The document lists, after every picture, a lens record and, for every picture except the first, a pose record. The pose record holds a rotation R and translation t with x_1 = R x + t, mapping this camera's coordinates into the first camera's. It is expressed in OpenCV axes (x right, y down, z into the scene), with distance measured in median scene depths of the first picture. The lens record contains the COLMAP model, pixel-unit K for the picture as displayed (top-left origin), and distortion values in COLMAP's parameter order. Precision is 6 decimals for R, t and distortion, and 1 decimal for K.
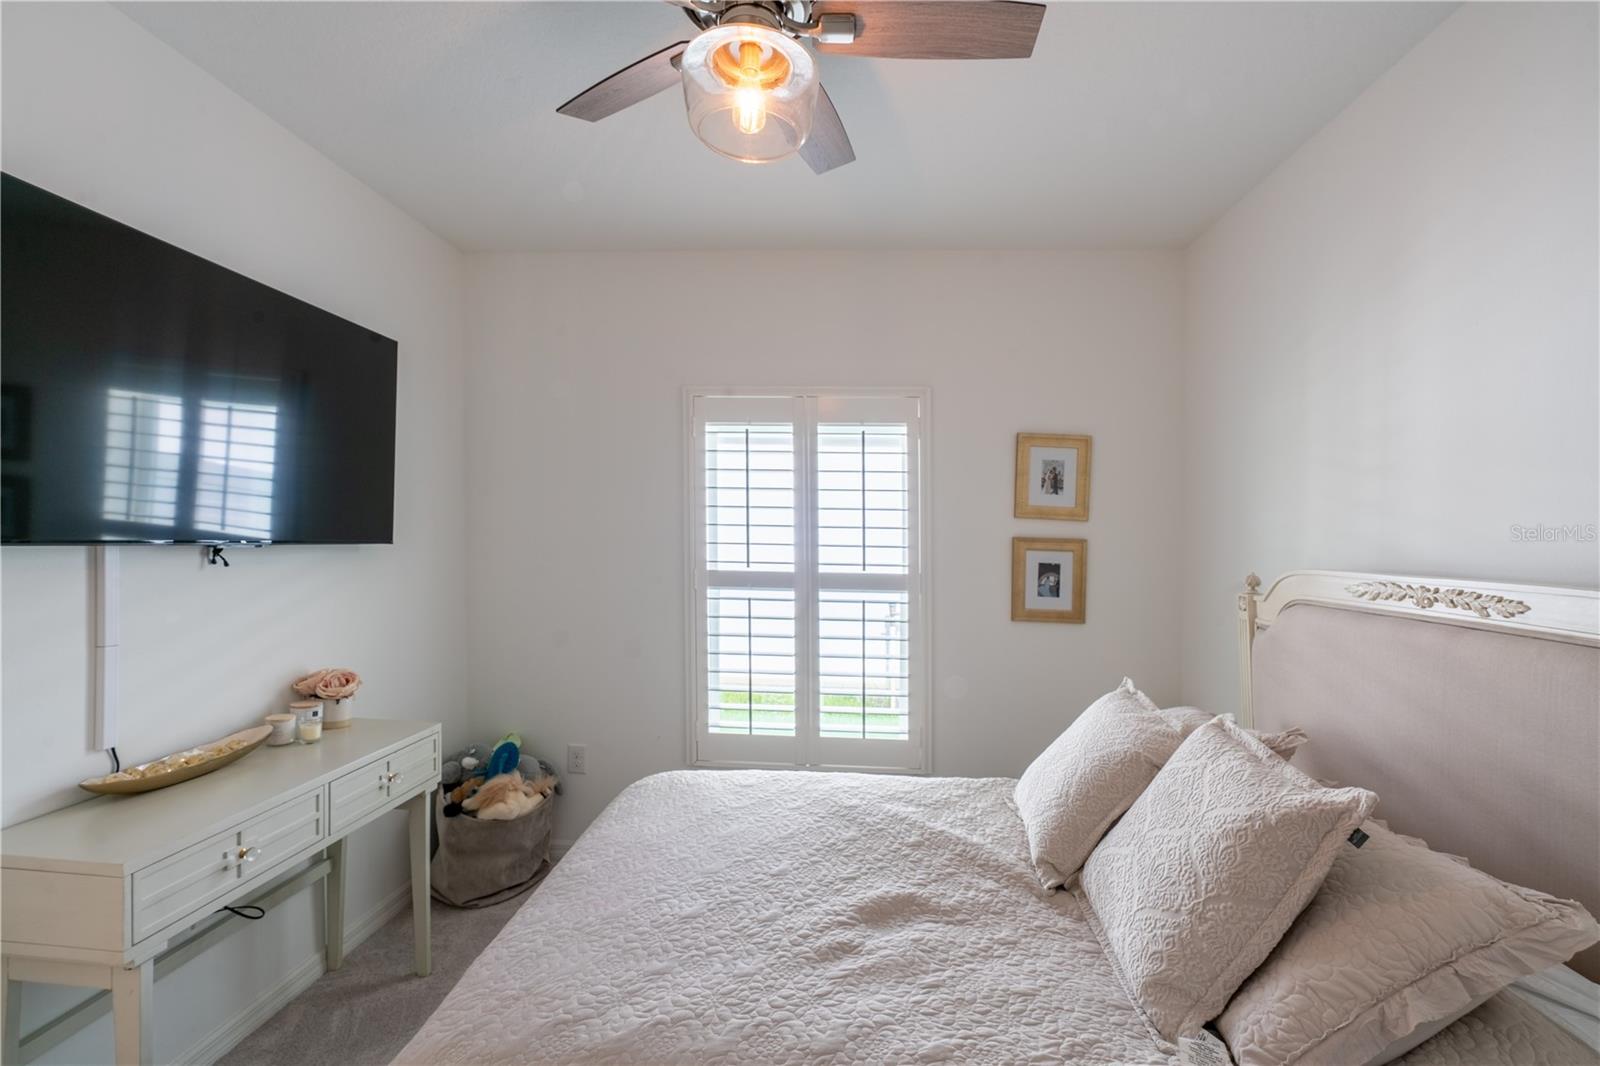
lens RADIAL K [[722.3, 0, 804.3], [0, 722.3, 542.6], [0, 0, 1]] dist [-0.008188, 0.004065]
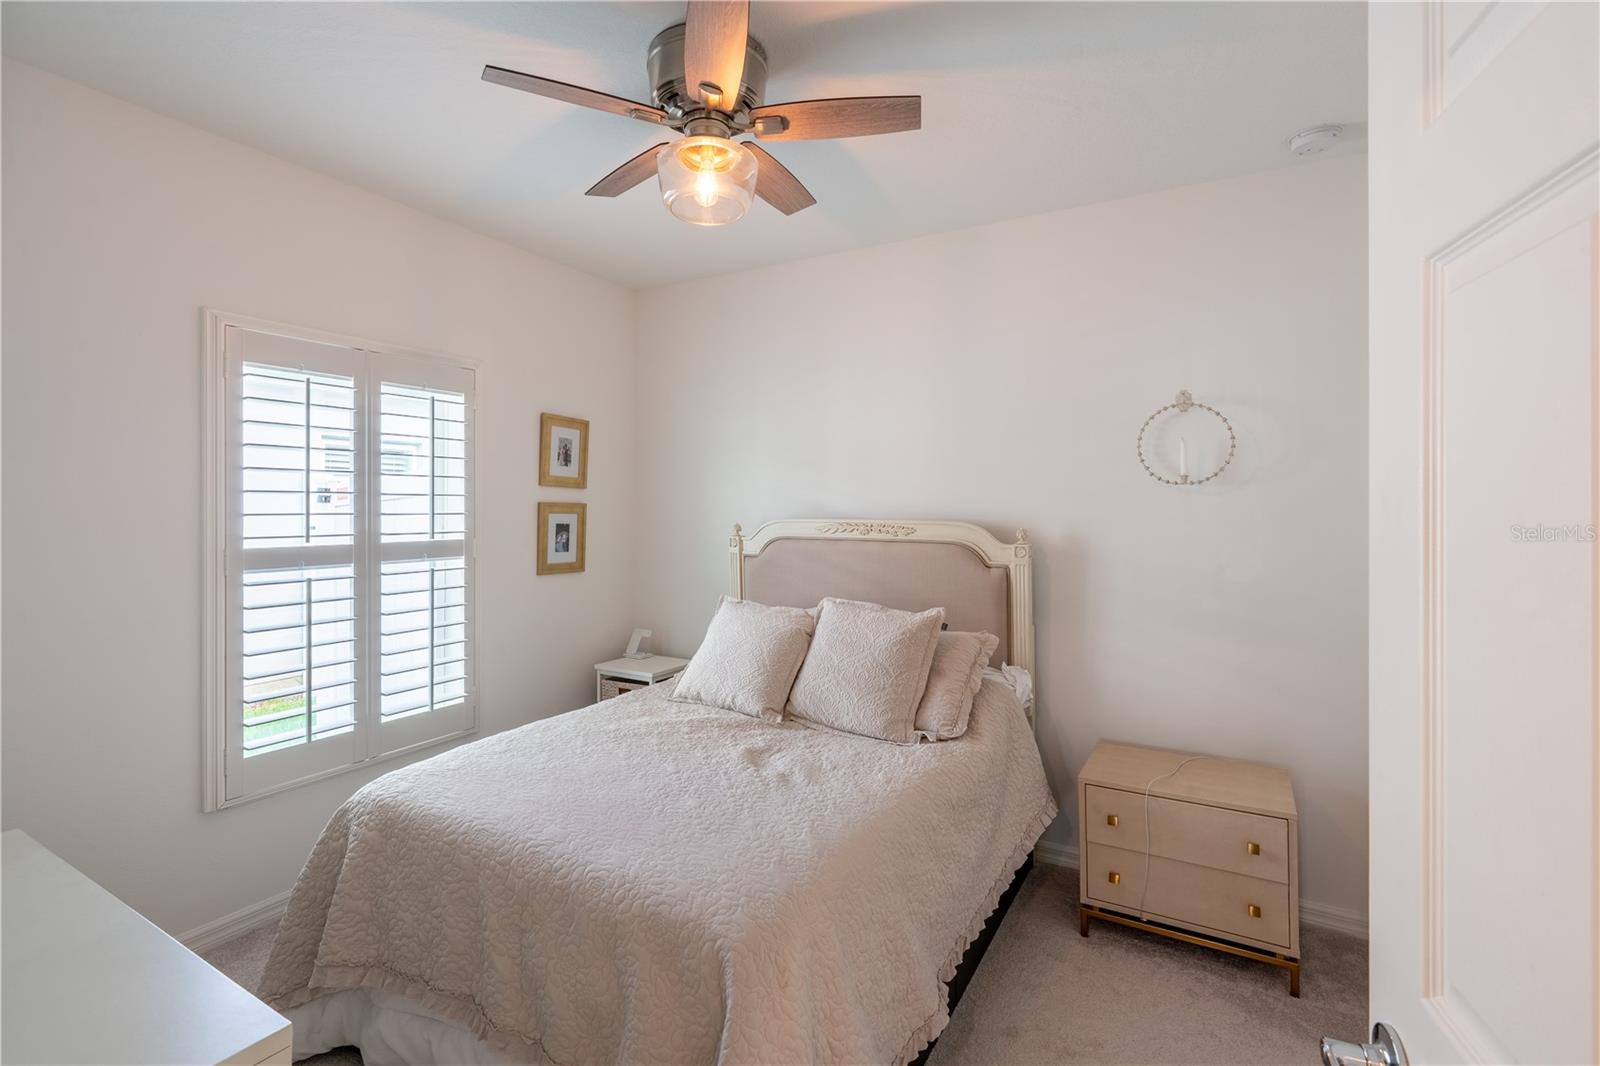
lens RADIAL K [[722.3, 0, 781.1], [0, 722.3, 479.5], [0, 0, 1]] dist [-0.008188, 0.004065]
pose [[0.464440, 0.014599, 0.885484, -0.556808], [0.014292, 0.999610, -0.023978, -0.010834], [-0.885489, 0.023792, 0.464051, 0.120589]]
